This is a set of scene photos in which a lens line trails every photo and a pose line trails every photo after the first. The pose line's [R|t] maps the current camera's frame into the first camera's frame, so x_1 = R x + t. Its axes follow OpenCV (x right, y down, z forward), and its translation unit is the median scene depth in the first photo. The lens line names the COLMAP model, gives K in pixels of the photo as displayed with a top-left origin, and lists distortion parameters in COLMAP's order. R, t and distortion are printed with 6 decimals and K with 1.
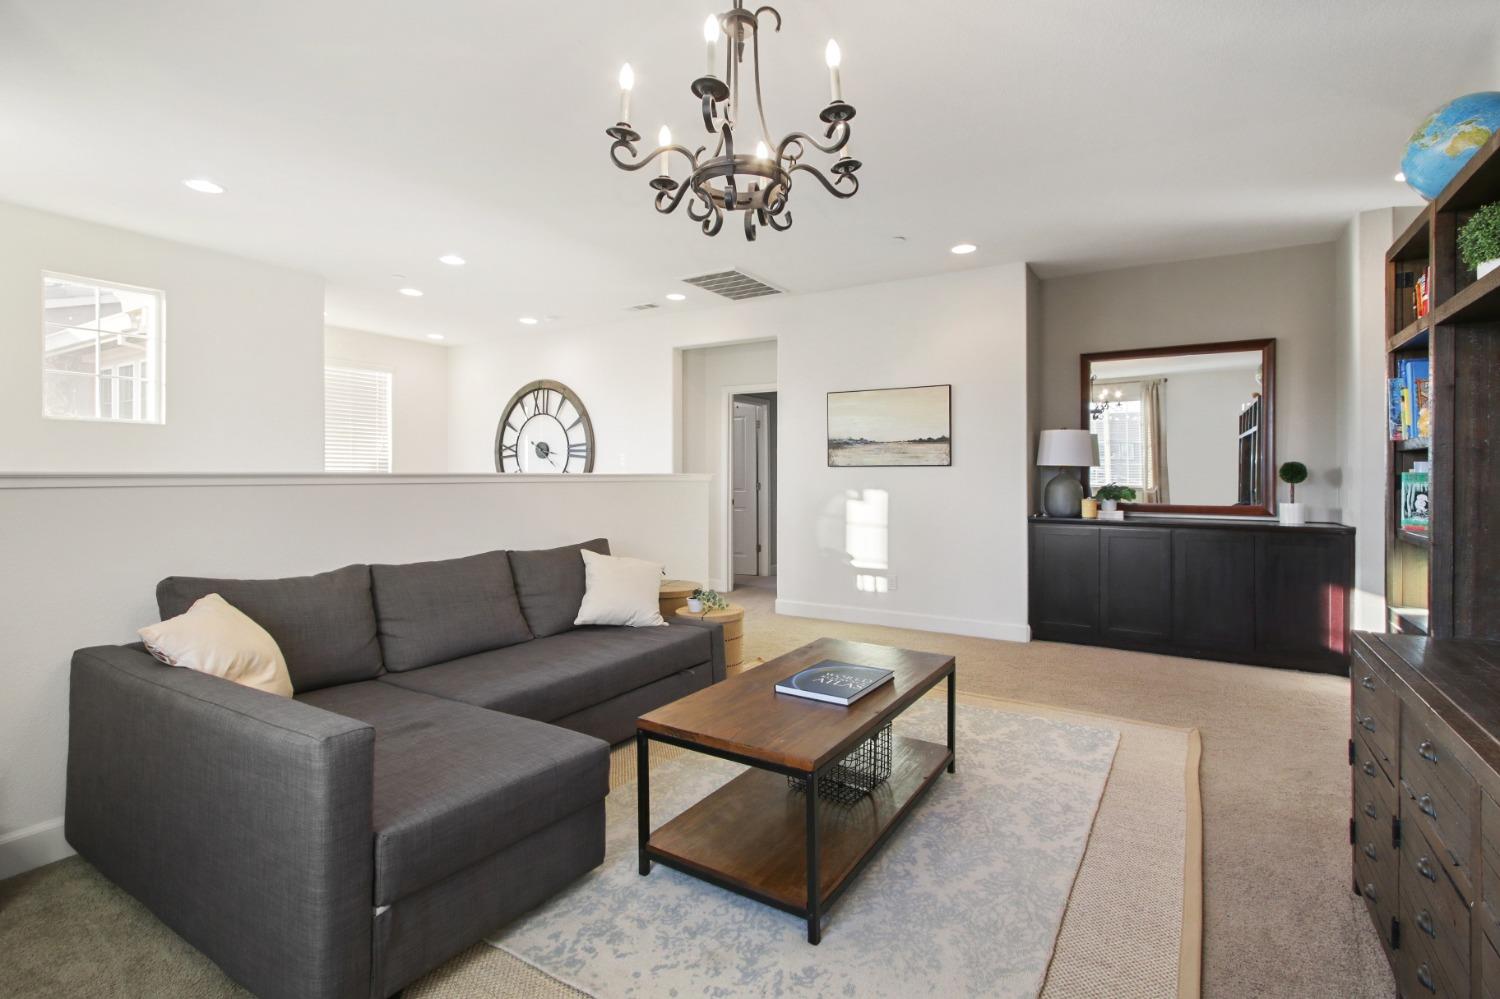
lens RADIAL K [[694.9, 0, 755.7], [0, 694.9, 484.0], [0, 0, 1]] dist [0.002295, -0.000107]
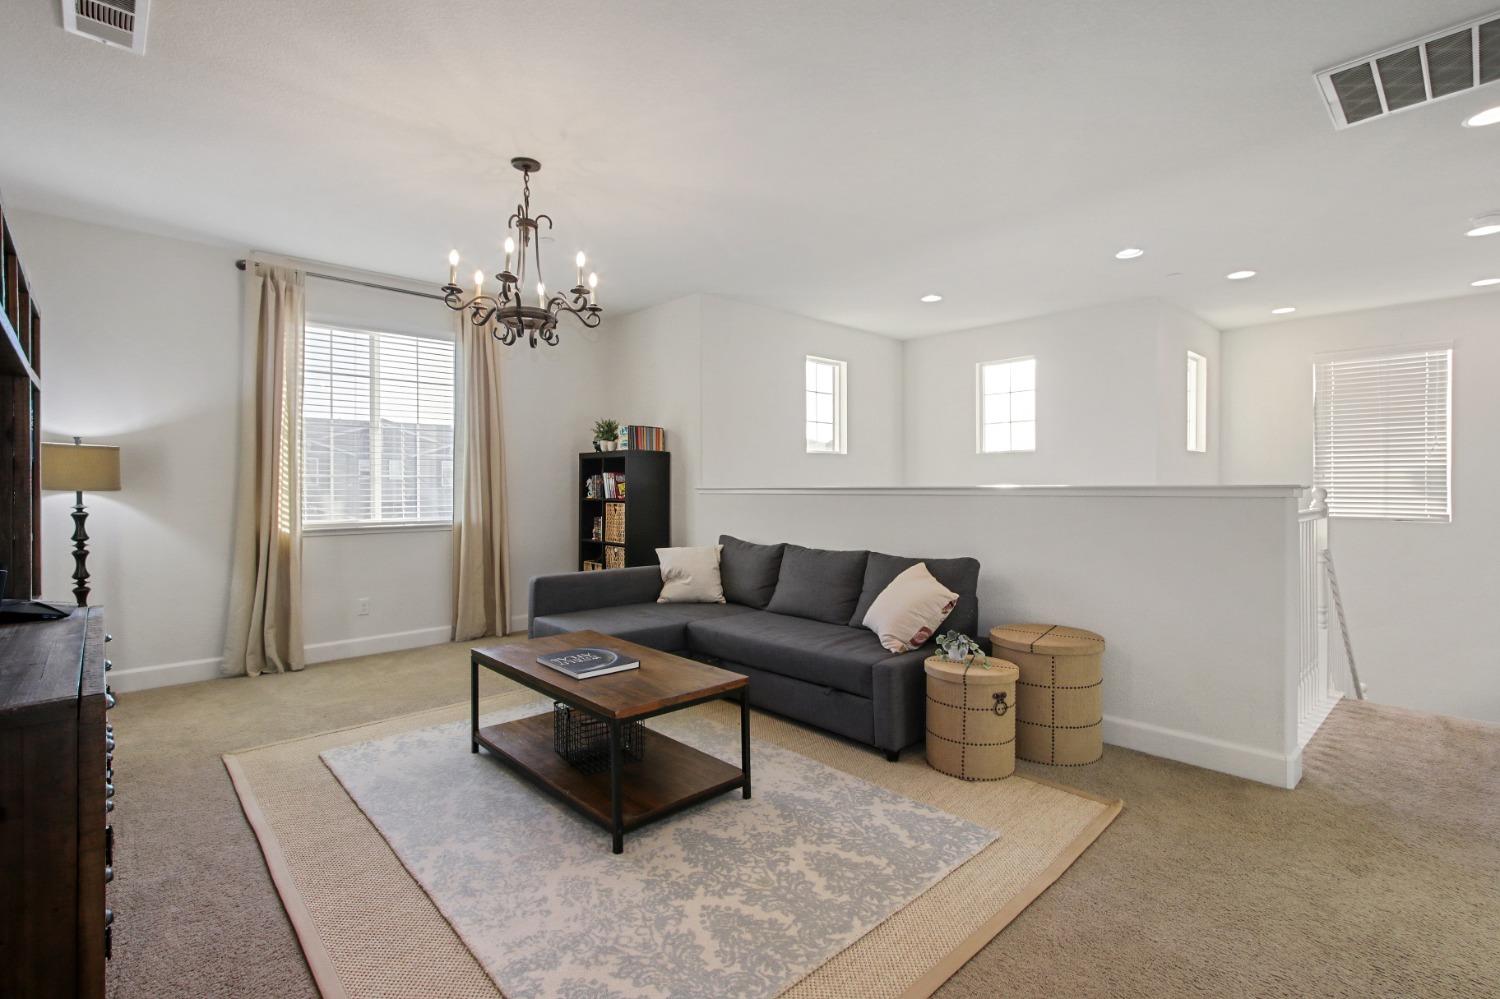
lens RADIAL K [[694.9, 0, 755.7], [0, 694.9, 484.0], [0, 0, 1]] dist [0.002295, -0.000107]
pose [[-0.249880, -0.005729, -0.968260, 1.046372], [-0.014518, 0.999892, -0.002170, -0.013982], [0.968168, 0.013515, -0.249937, 1.379418]]
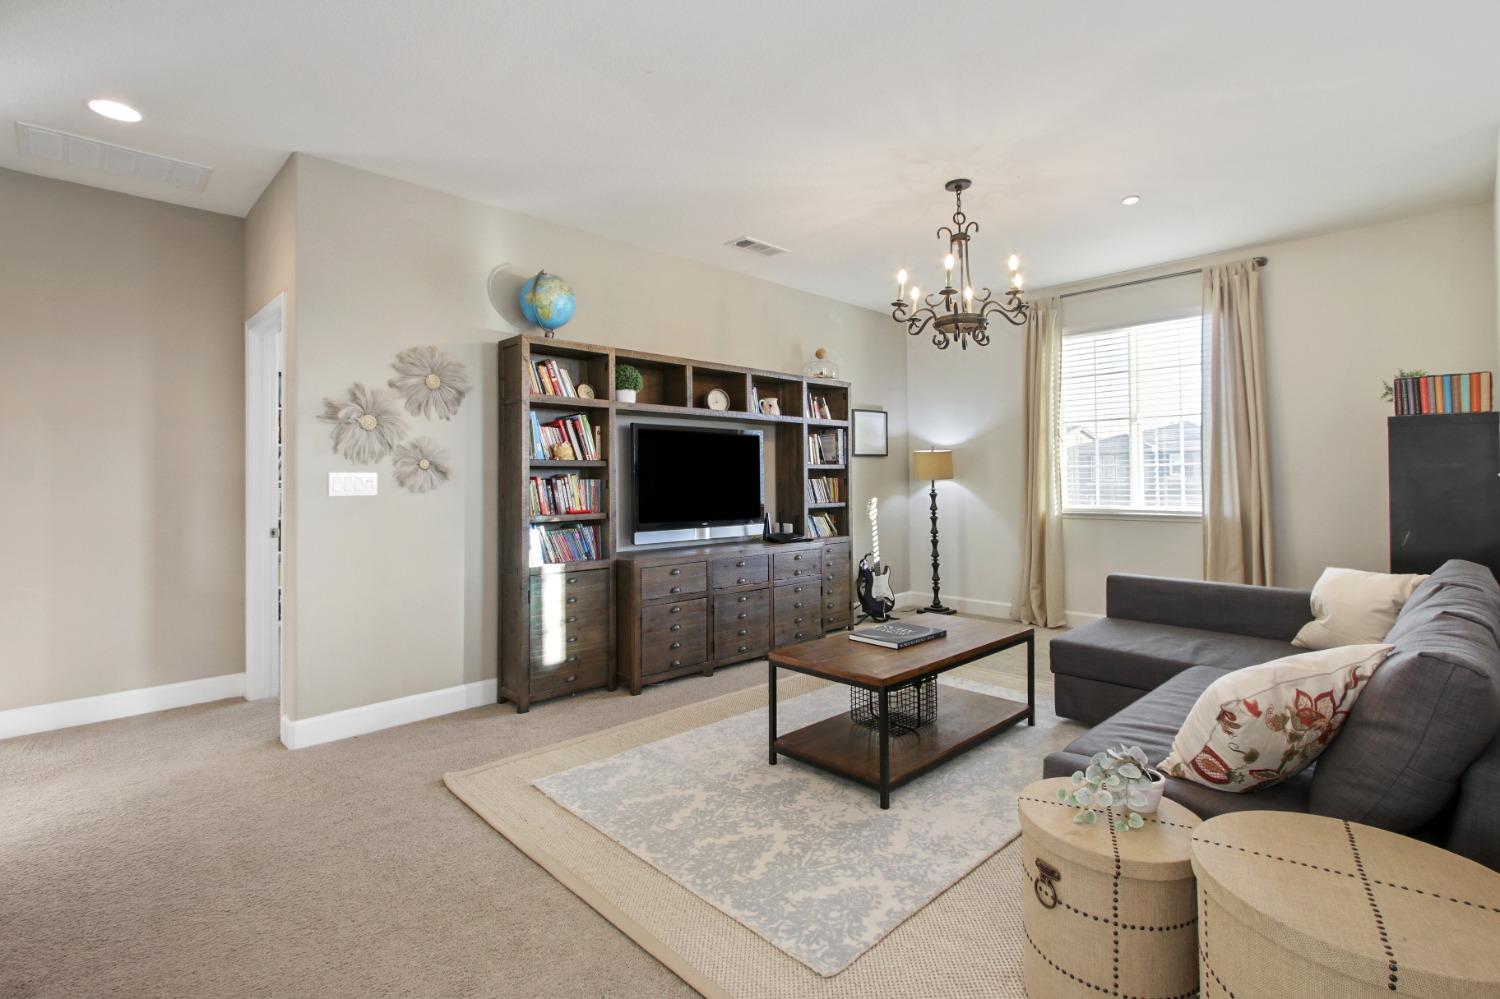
lens RADIAL K [[698.6, 0, 754.8], [0, 698.6, 448.1], [0, 0, 1]] dist [-0.001233, -0.000021]
pose [[-0.971835, 0.013516, 0.235273, 0.063087], [0.006794, 0.999546, -0.029360, -0.022108], [-0.235563, -0.026934, -0.971486, 2.061041]]
